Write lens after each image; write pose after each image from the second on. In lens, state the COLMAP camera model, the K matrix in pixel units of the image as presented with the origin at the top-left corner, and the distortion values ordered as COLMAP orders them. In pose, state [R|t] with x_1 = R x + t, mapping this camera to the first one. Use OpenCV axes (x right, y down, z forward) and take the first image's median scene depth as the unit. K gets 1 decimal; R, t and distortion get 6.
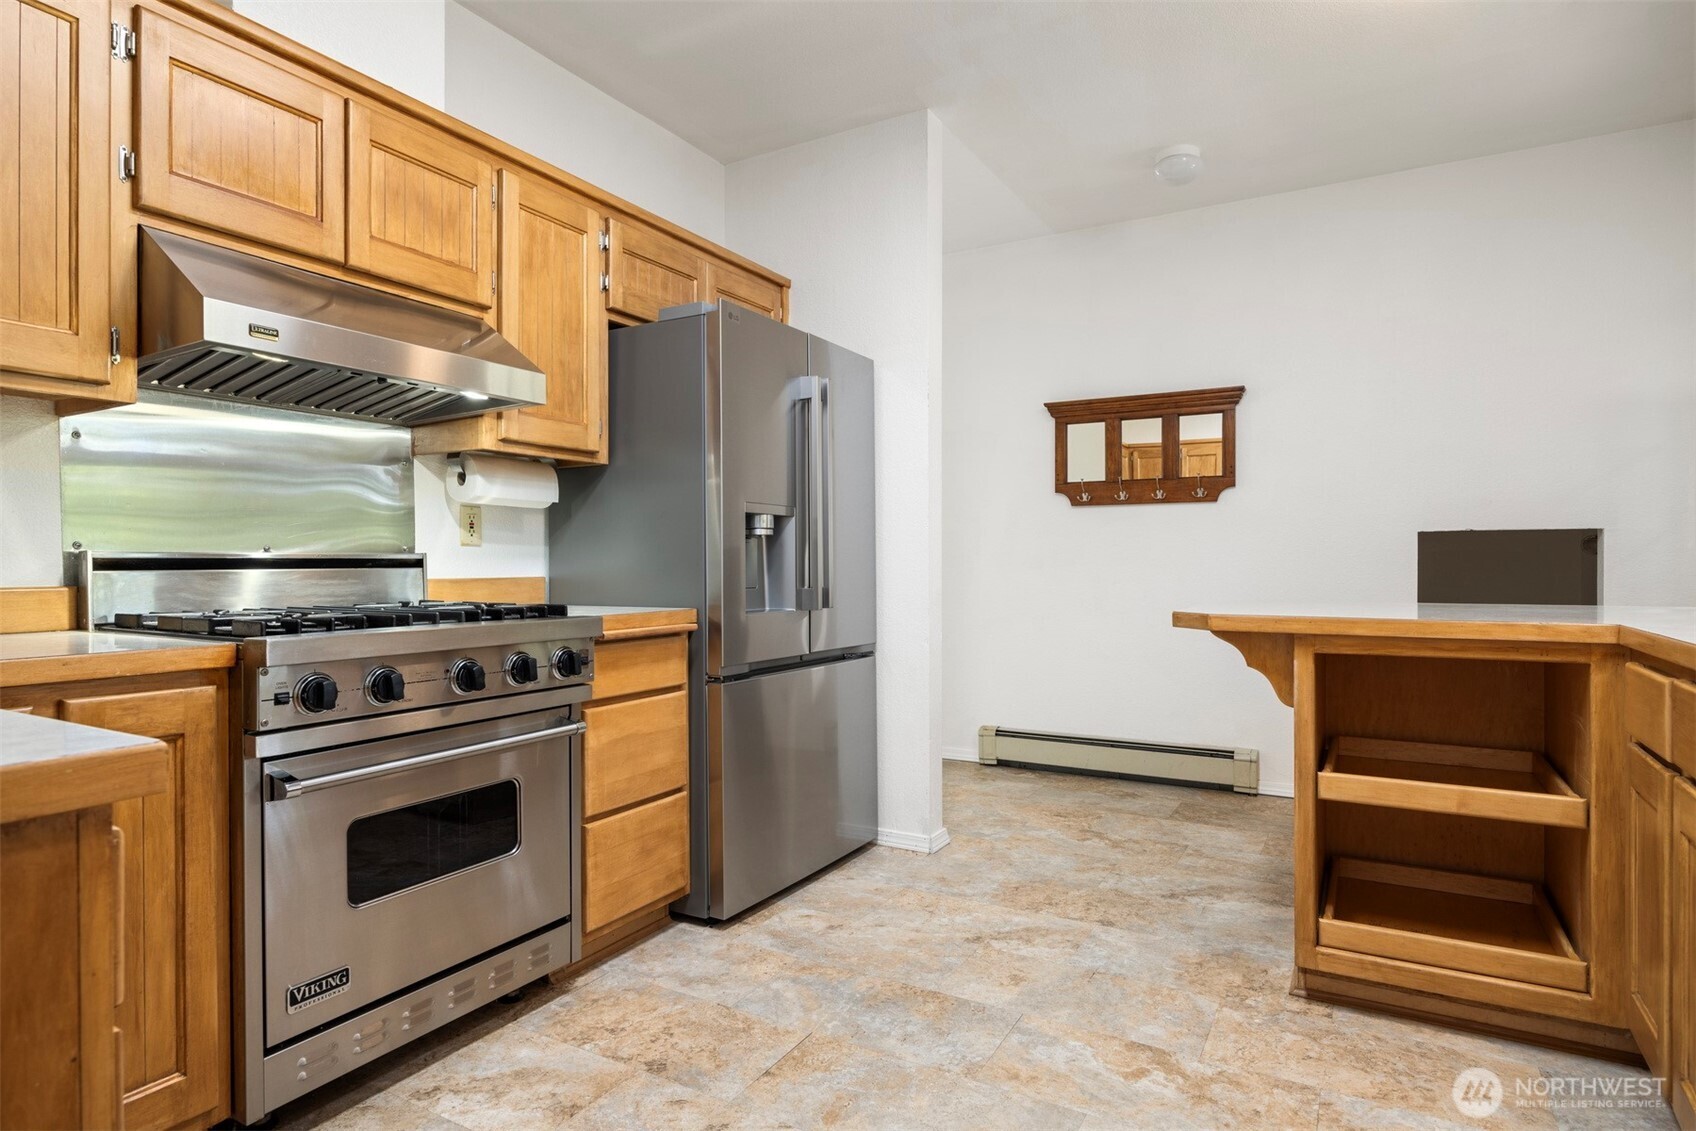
lens RADIAL K [[927.5, 0, 850.6], [0, 927.5, 561.1], [0, 0, 1]] dist [0.000190, -0.000183]
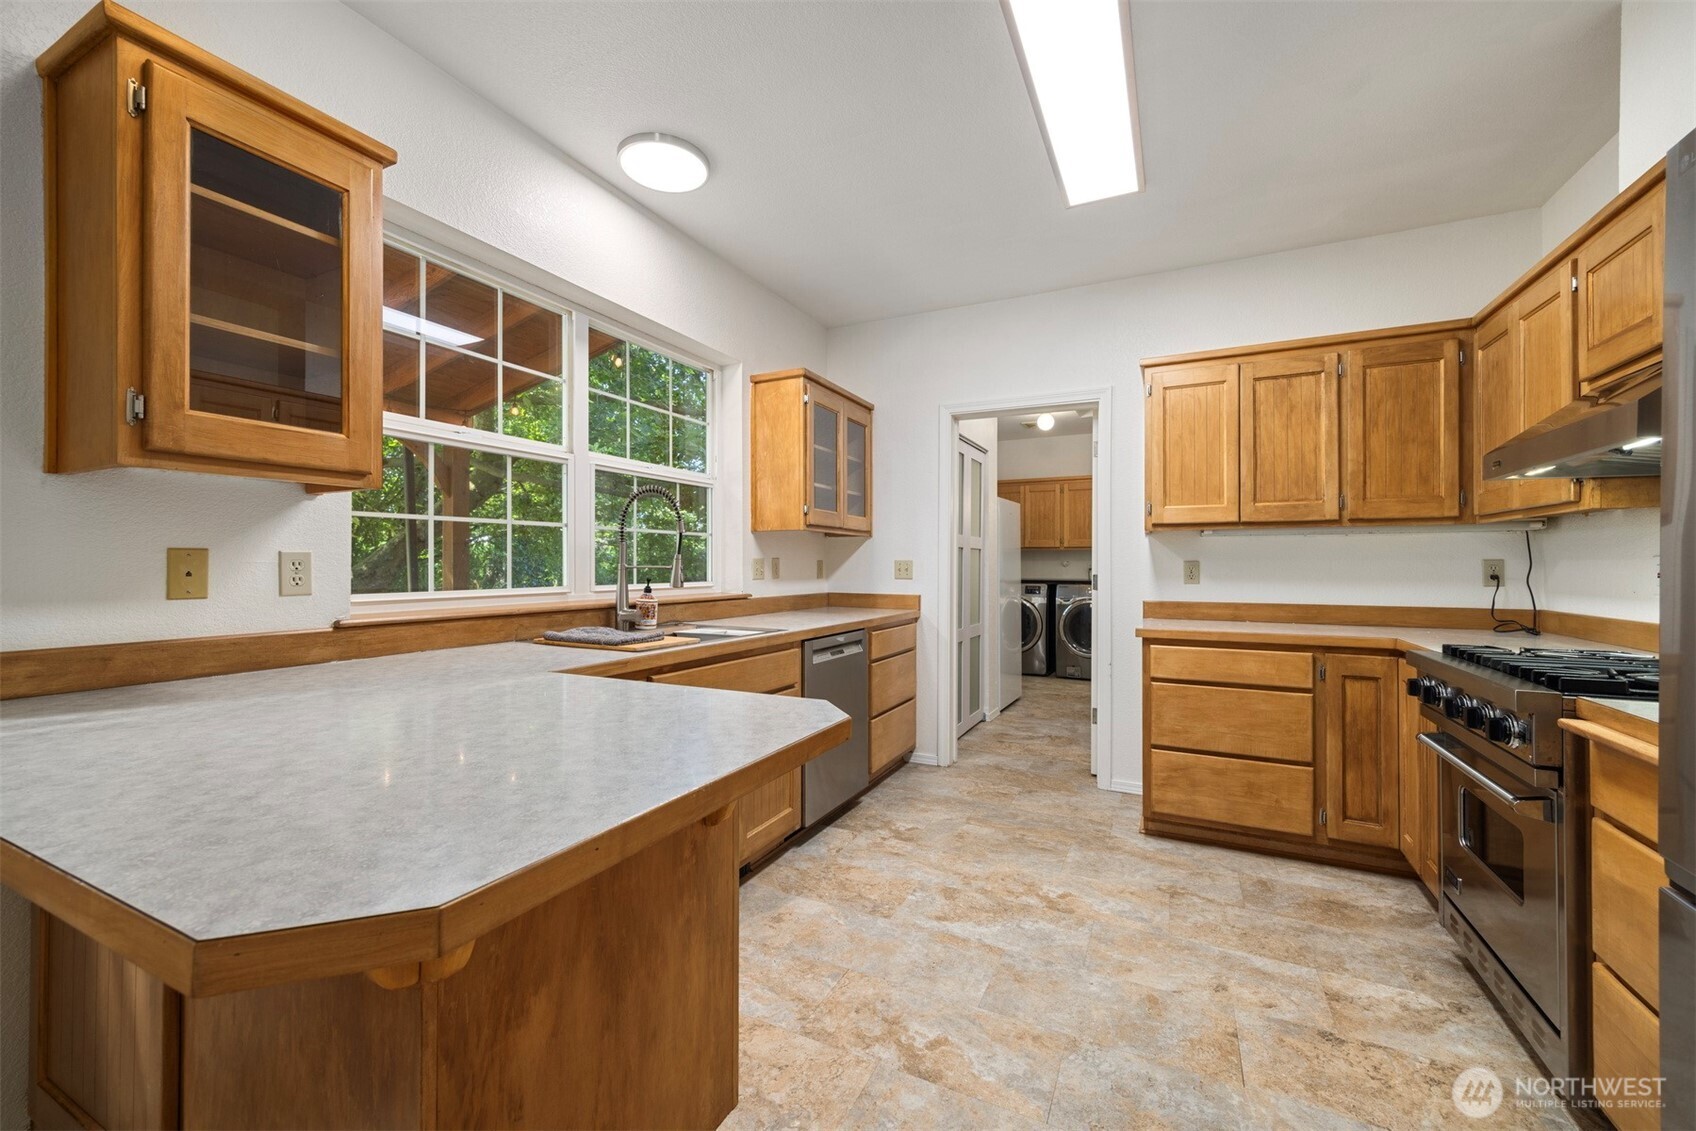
lens RADIAL K [[676.1, 0, 845.4], [0, 676.1, 564.5], [0, 0, 1]] dist [0.004558, 0.000108]
pose [[-0.998358, 0.001882, -0.057259, 0.469266], [0.002106, 0.999990, -0.003858, -0.068114], [0.057251, -0.003972, -0.998352, 1.847372]]
